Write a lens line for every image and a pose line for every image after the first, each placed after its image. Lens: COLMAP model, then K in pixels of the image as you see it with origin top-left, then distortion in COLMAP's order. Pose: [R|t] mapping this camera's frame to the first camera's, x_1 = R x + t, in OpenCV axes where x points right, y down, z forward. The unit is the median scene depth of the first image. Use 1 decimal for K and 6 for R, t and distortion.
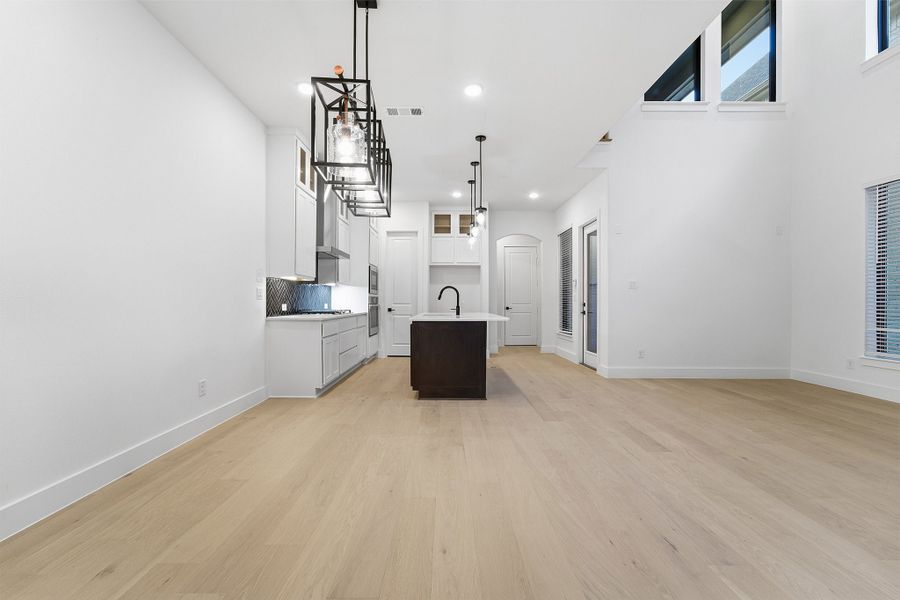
lens RADIAL K [[366.7, 0, 453.5], [0, 366.7, 302.4], [0, 0, 1]] dist [0.004643, -0.000009]
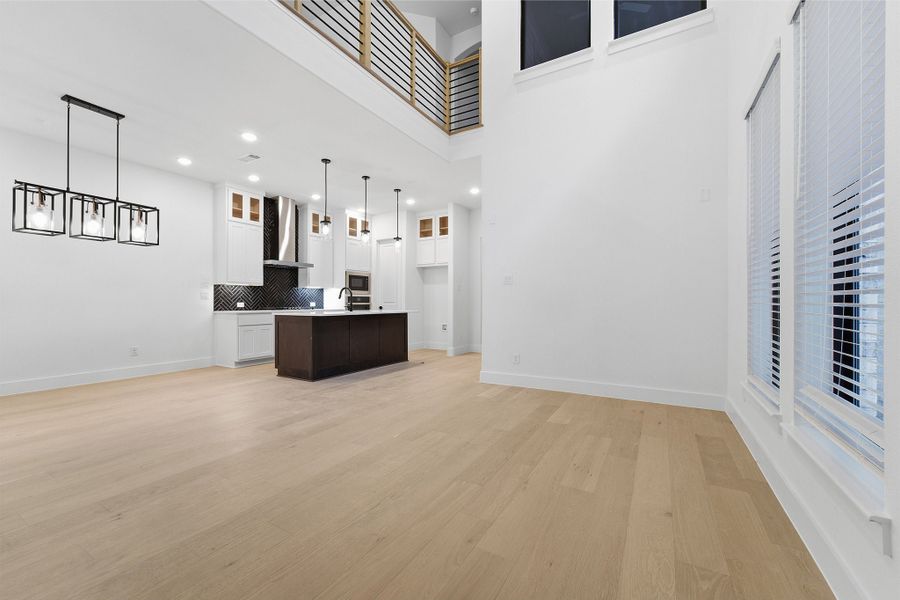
lens RADIAL K [[366.7, 0, 450.2], [0, 366.7, 299.0], [0, 0, 1]] dist [0.004643, -0.000009]
pose [[0.856940, -0.007015, -0.515368, 0.865167], [0.004650, 0.999972, -0.005879, 0.002501], [0.515395, 0.002642, 0.856949, 0.163056]]
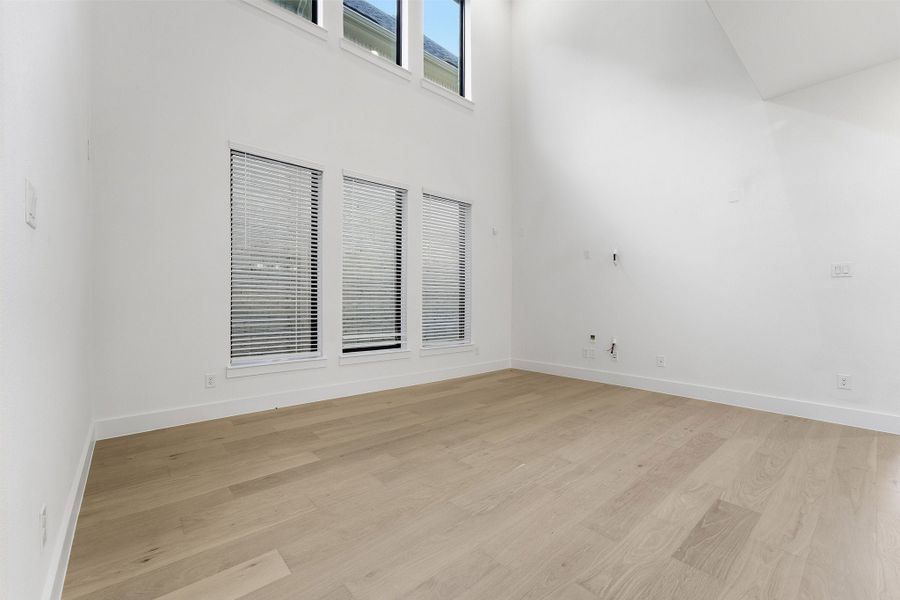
lens RADIAL K [[366.7, 0, 450.2], [0, 366.7, 300.7], [0, 0, 1]] dist [0.004643, -0.000009]
pose [[-0.645092, -0.001472, 0.764103, 0.194503], [-0.008613, 0.999949, -0.005345, 0.006159], [-0.764056, -0.010029, -0.645072, 0.988530]]
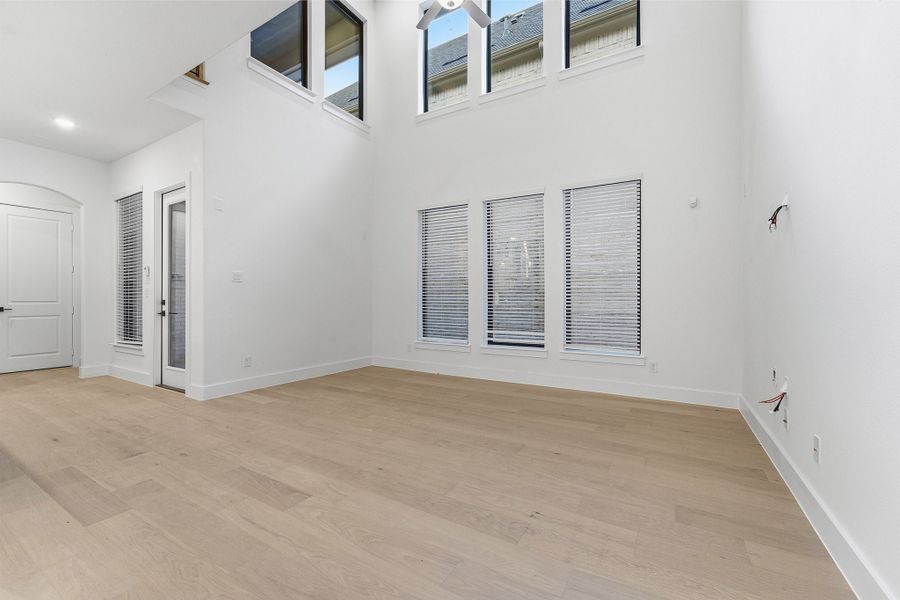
lens RADIAL K [[366.7, 0, 445.7], [0, 366.7, 301.3], [0, 0, 1]] dist [0.004643, -0.000009]
pose [[0.530631, 0.000336, 0.847603, 0.049328], [-0.003871, 0.999990, 0.002028, 0.000455], [-0.847594, -0.004357, 0.530627, 0.188626]]
